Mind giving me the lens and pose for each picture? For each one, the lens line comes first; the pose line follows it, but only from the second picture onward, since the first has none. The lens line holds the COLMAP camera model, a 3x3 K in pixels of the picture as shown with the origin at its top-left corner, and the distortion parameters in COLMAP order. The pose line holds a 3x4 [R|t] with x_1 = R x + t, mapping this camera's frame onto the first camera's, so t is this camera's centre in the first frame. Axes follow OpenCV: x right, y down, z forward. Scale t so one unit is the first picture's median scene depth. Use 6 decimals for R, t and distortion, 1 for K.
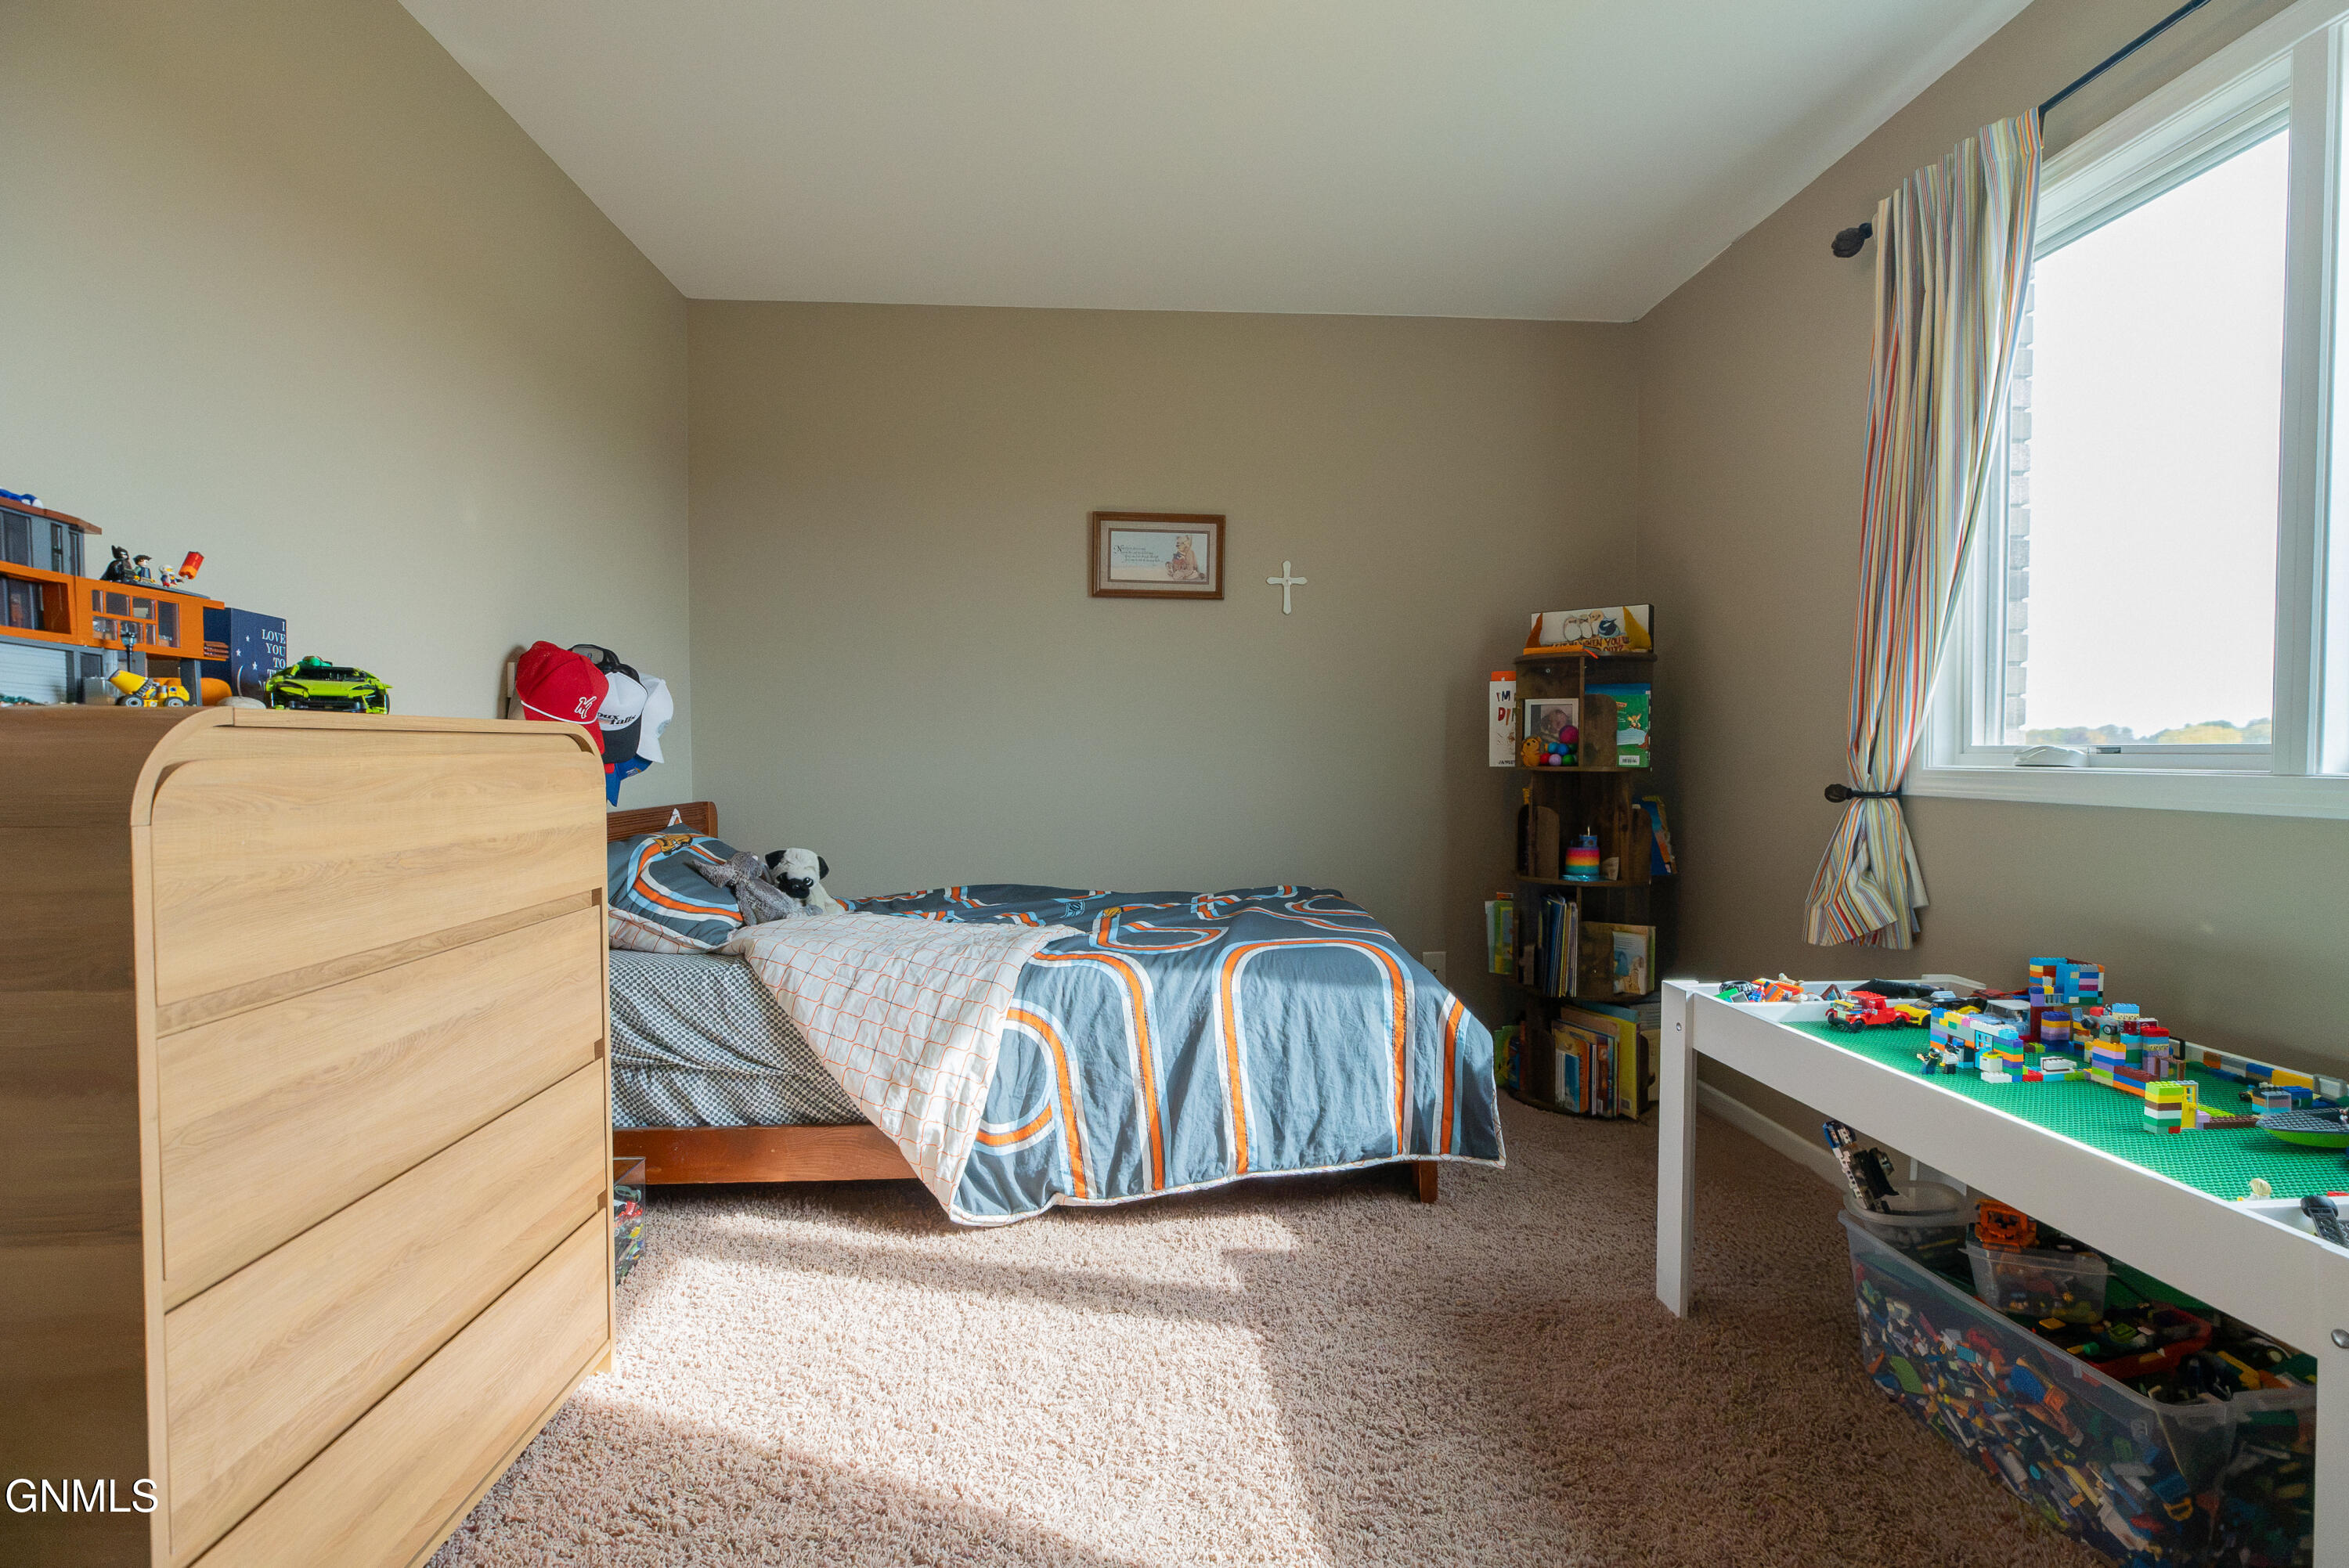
lens RADIAL K [[1097.8, 0, 1177.0], [0, 1097.8, 780.8], [0, 0, 1]] dist [0.001057, 0.000097]
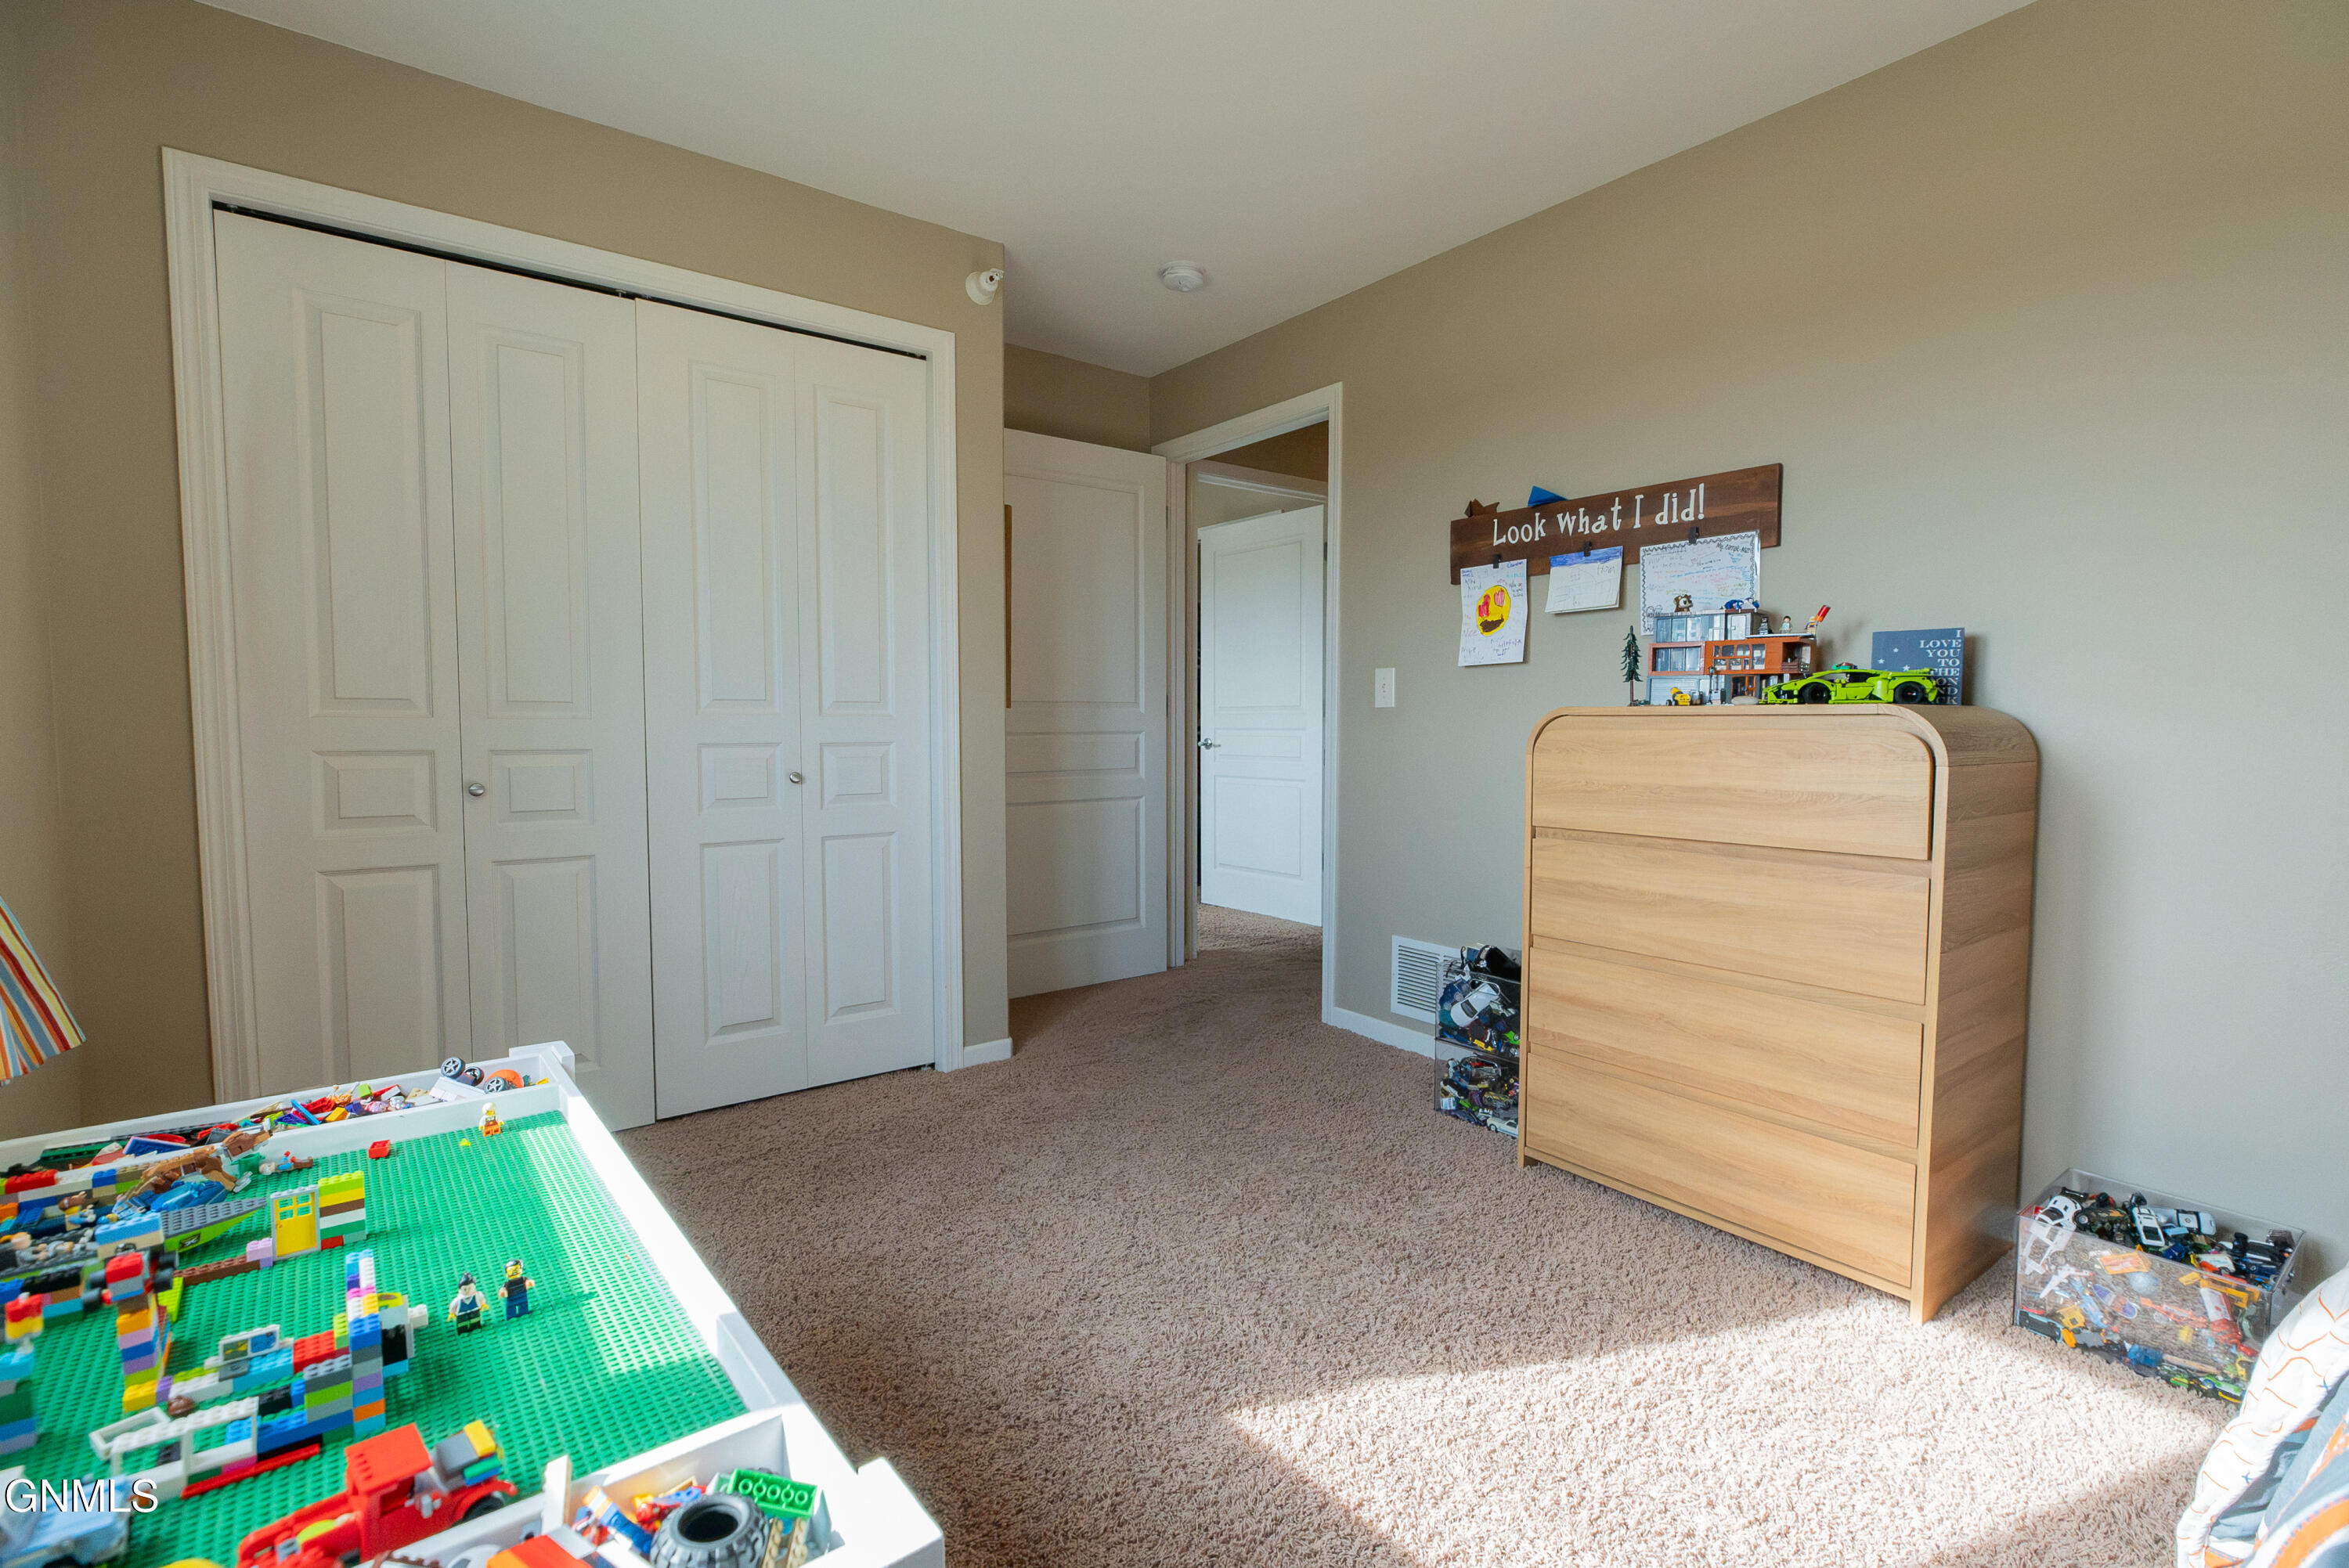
lens RADIAL K [[1097.8, 0, 1177.1], [0, 1097.8, 783.2], [0, 0, 1]] dist [0.001057, 0.000097]
pose [[-0.828843, 0.028483, -0.558755, 0.879668], [-0.022439, 0.996207, 0.084067, -0.065785], [0.559031, 0.082216, -0.825061, 1.963611]]
